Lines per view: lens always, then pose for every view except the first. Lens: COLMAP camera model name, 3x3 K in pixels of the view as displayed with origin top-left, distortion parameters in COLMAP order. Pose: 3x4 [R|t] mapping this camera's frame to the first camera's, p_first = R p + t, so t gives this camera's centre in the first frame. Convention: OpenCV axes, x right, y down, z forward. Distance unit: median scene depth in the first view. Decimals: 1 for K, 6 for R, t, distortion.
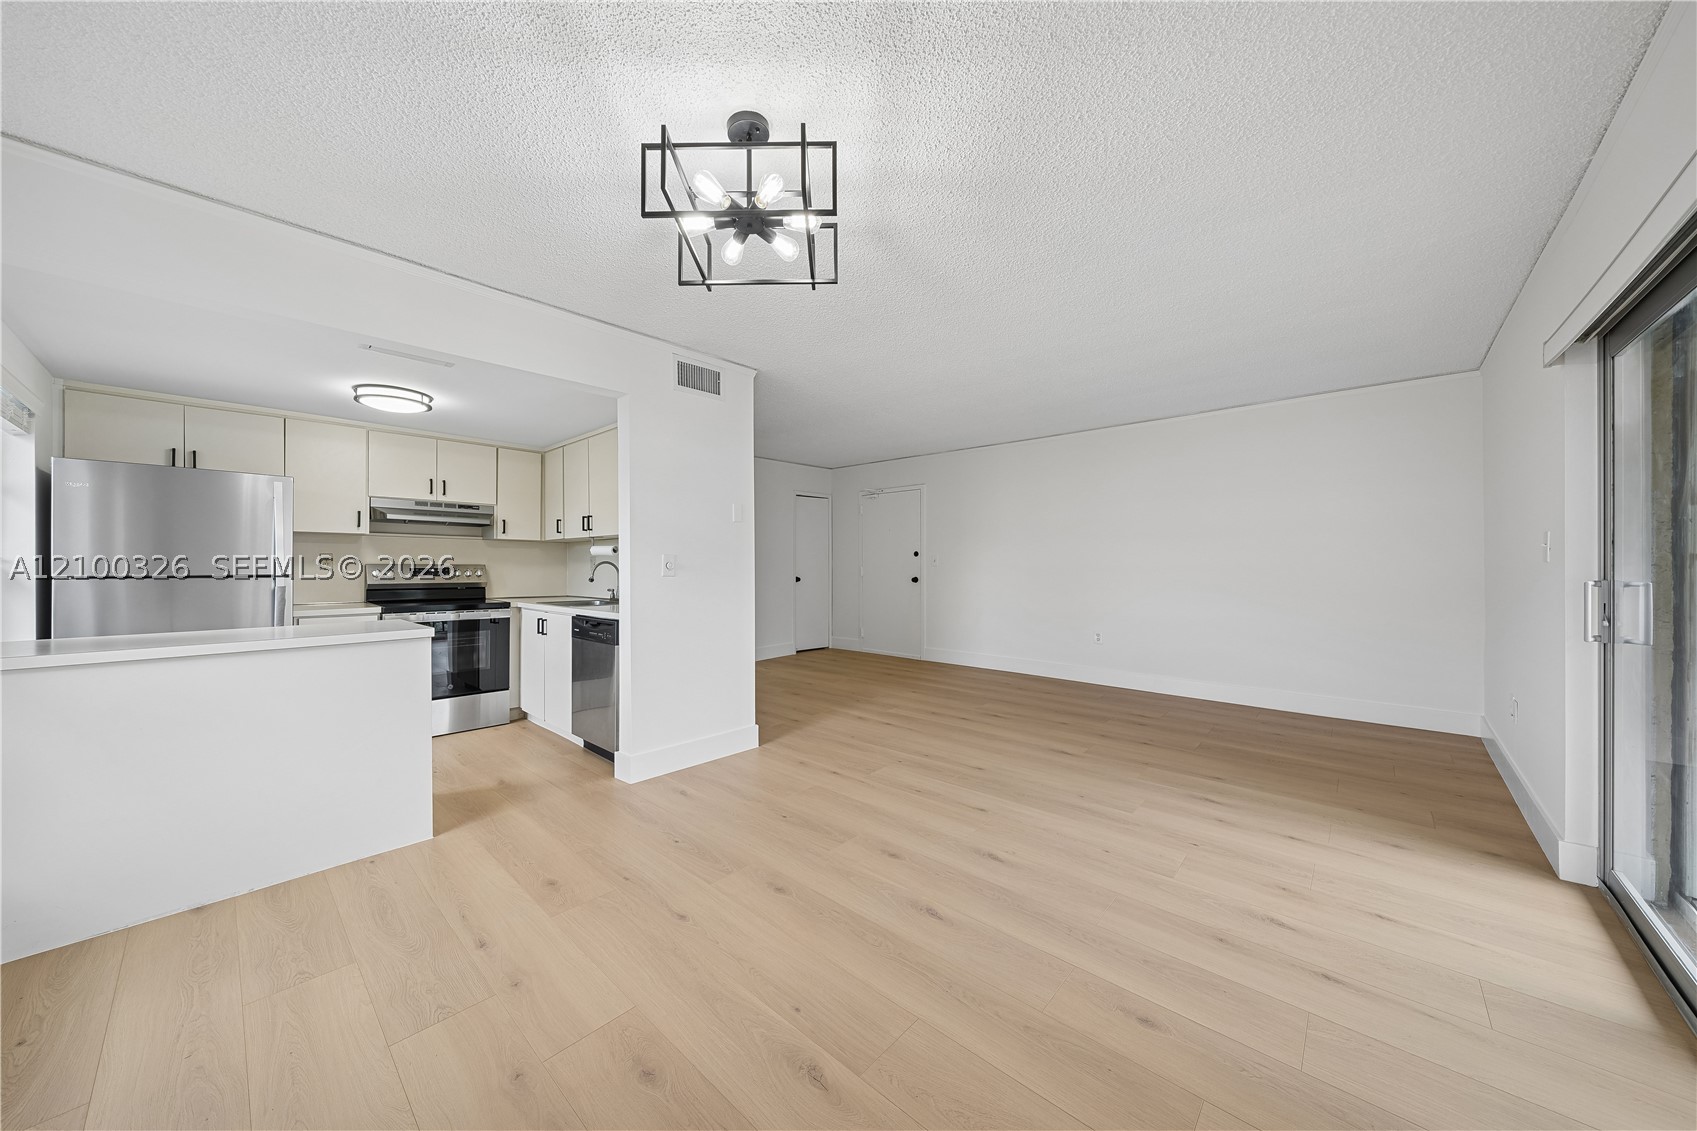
lens RADIAL K [[579.2, 0, 841.9], [0, 579.2, 563.8], [0, 0, 1]] dist [-0.007655, -0.000051]
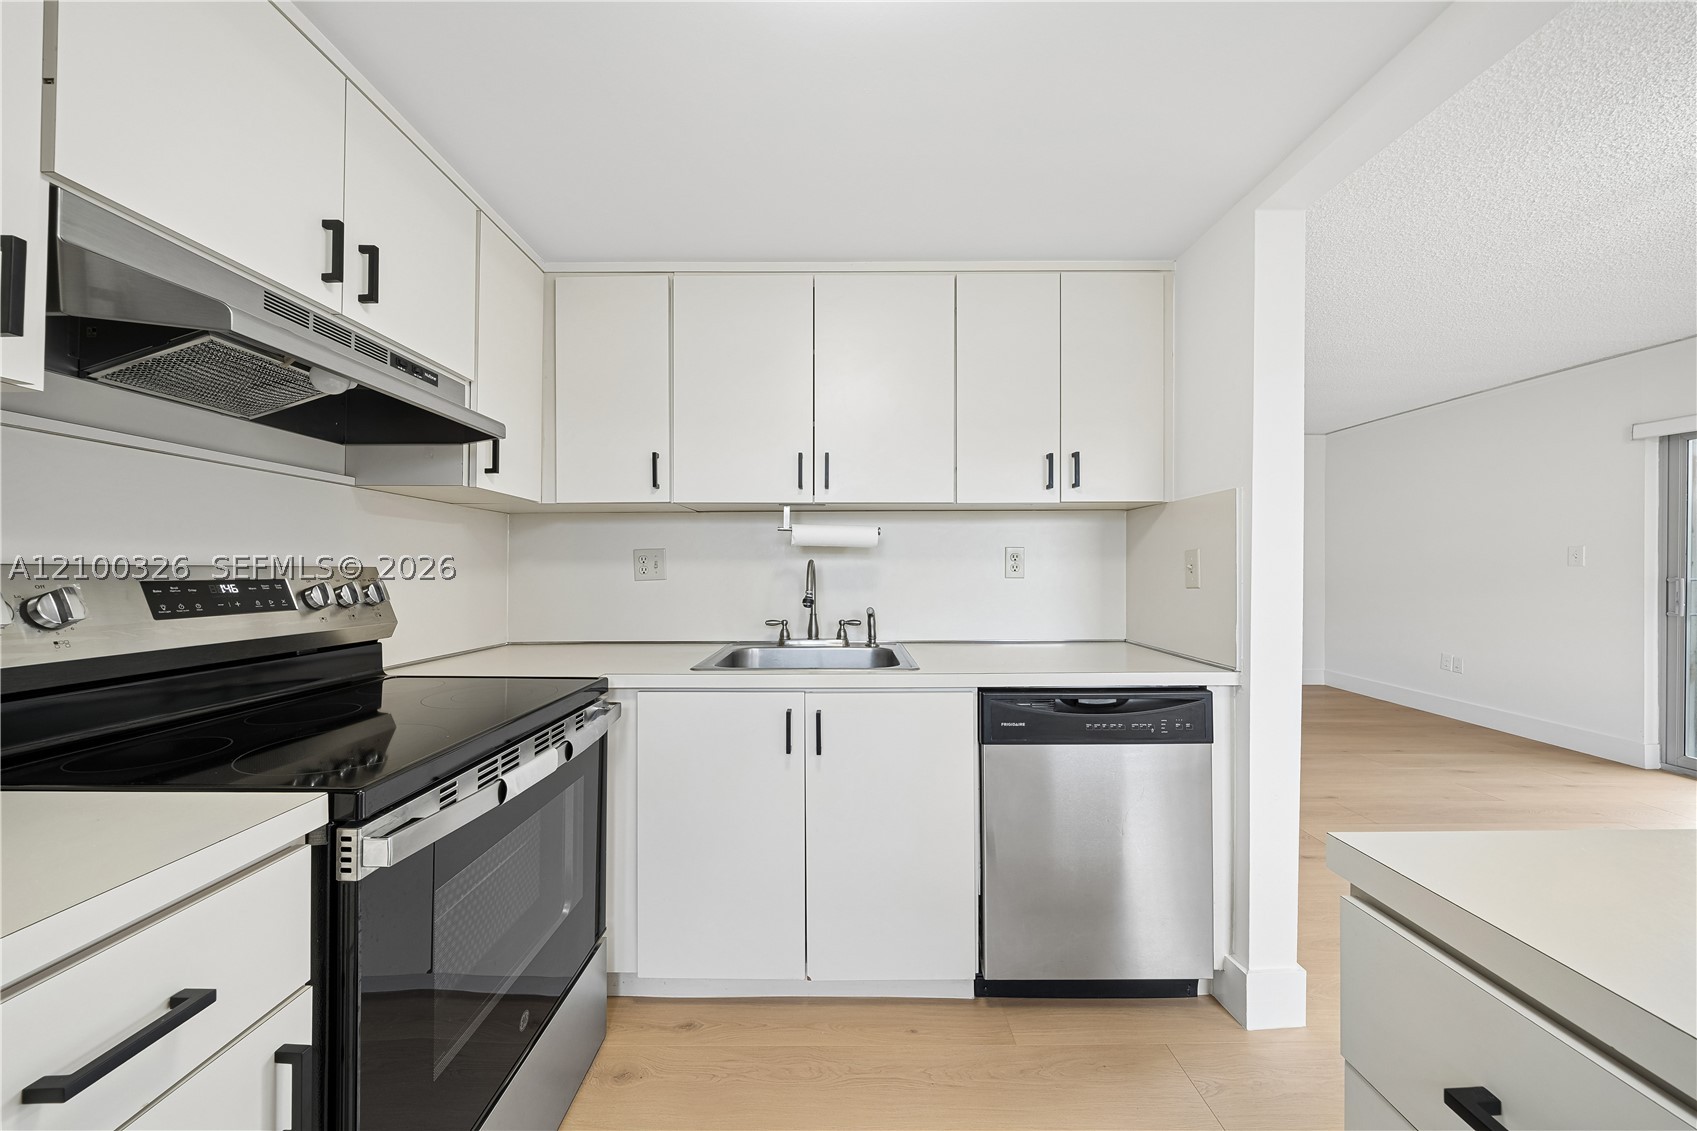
lens RADIAL K [[579.2, 0, 841.9], [0, 579.2, 563.8], [0, 0, 1]] dist [-0.007655, -0.000051]
pose [[0.738341, 0.004845, 0.674410, -0.753050], [-0.002486, 0.999987, -0.004462, 0.000565], [-0.674422, 0.001618, 0.738344, 0.702320]]
